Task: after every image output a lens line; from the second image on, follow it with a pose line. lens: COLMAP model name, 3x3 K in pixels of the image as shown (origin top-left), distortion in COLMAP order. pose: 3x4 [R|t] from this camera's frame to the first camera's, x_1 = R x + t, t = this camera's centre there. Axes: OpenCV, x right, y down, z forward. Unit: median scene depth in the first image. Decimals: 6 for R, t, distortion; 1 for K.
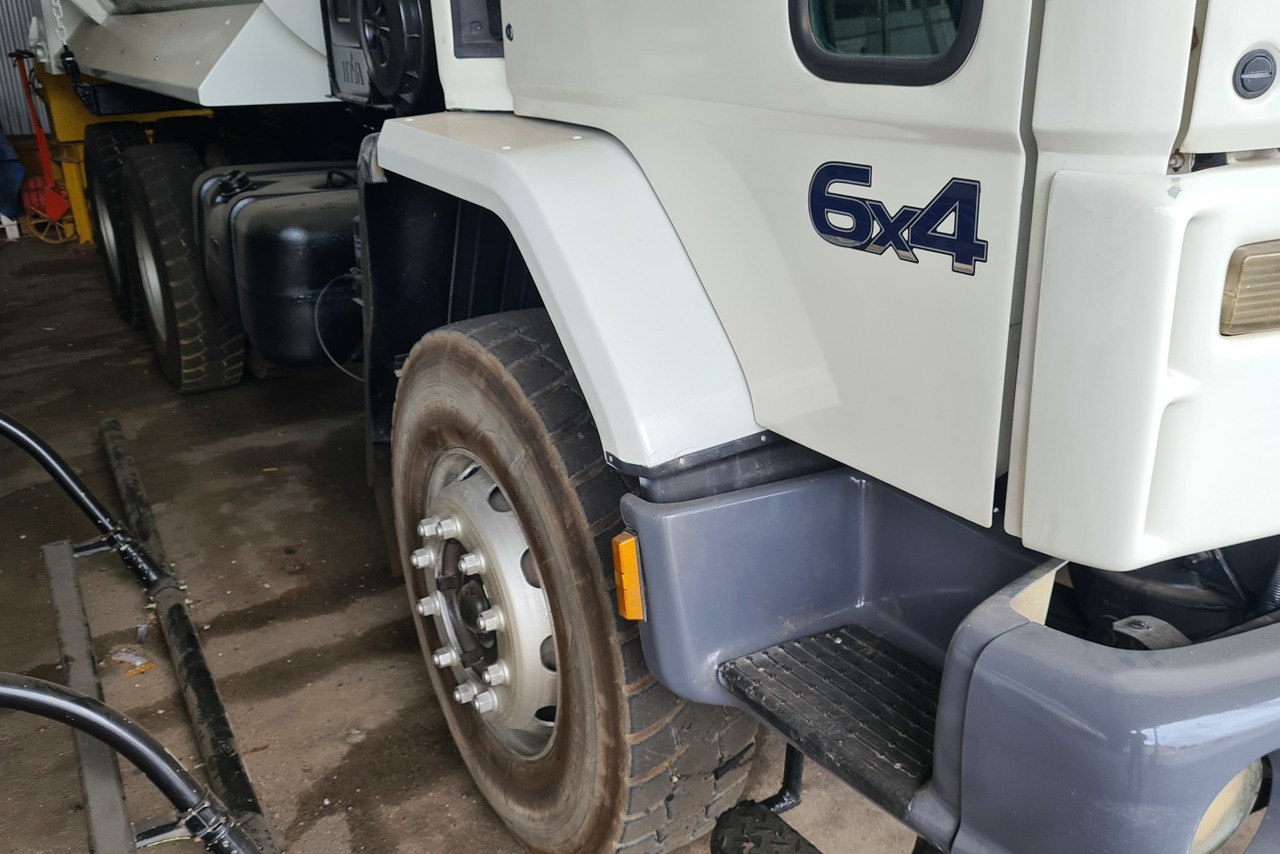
lens RADIAL K [[1086.2, 0, 640.0], [0, 1086.2, 427.0], [0, 0, 1]] dist [0.004953, 0.004819]
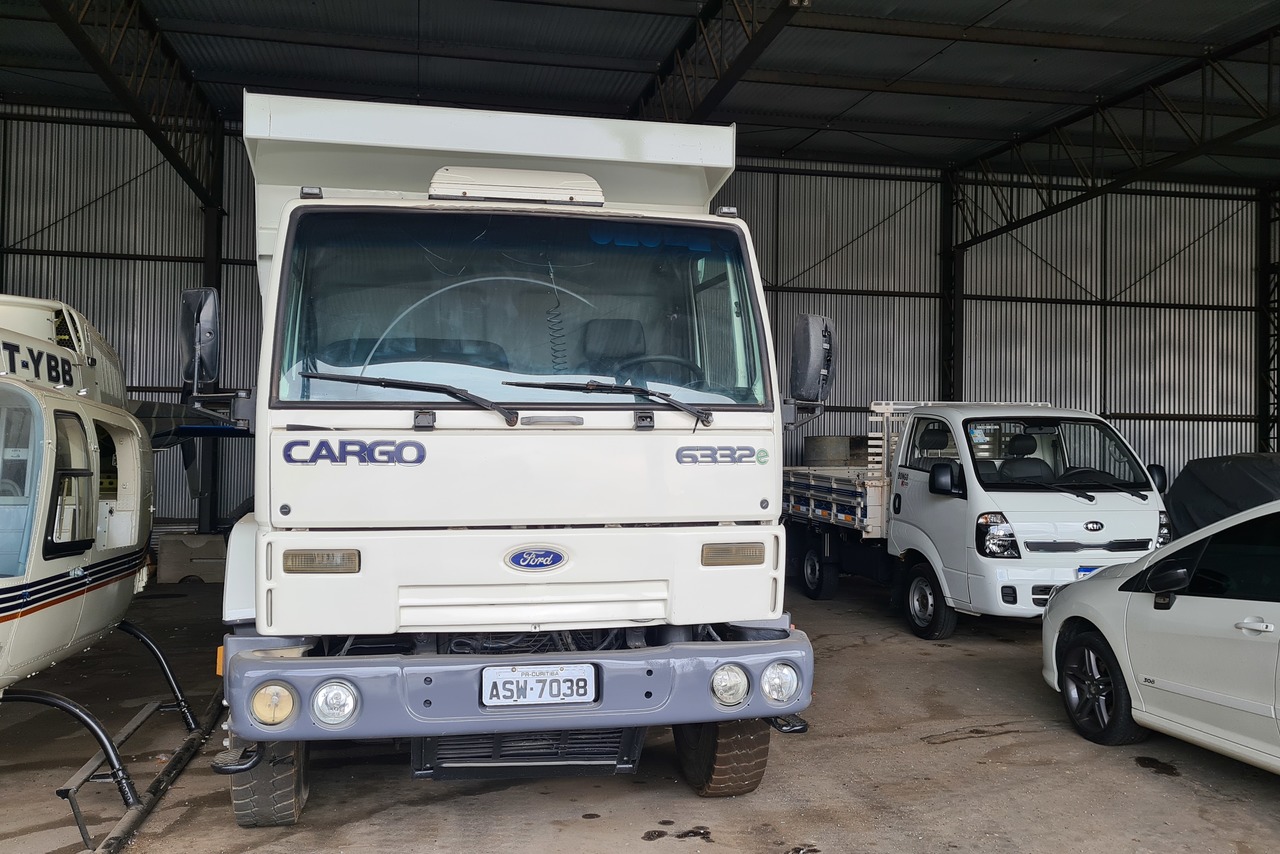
lens RADIAL K [[1086.2, 0, 640.0], [0, 1086.2, 427.0], [0, 0, 1]] dist [0.004953, 0.004819]
pose [[0.946117, 0.021872, -0.323085, 1.333395], [-0.137552, 0.930376, -0.339822, 0.260604], [0.293158, 0.365953, 0.883254, -1.018149]]
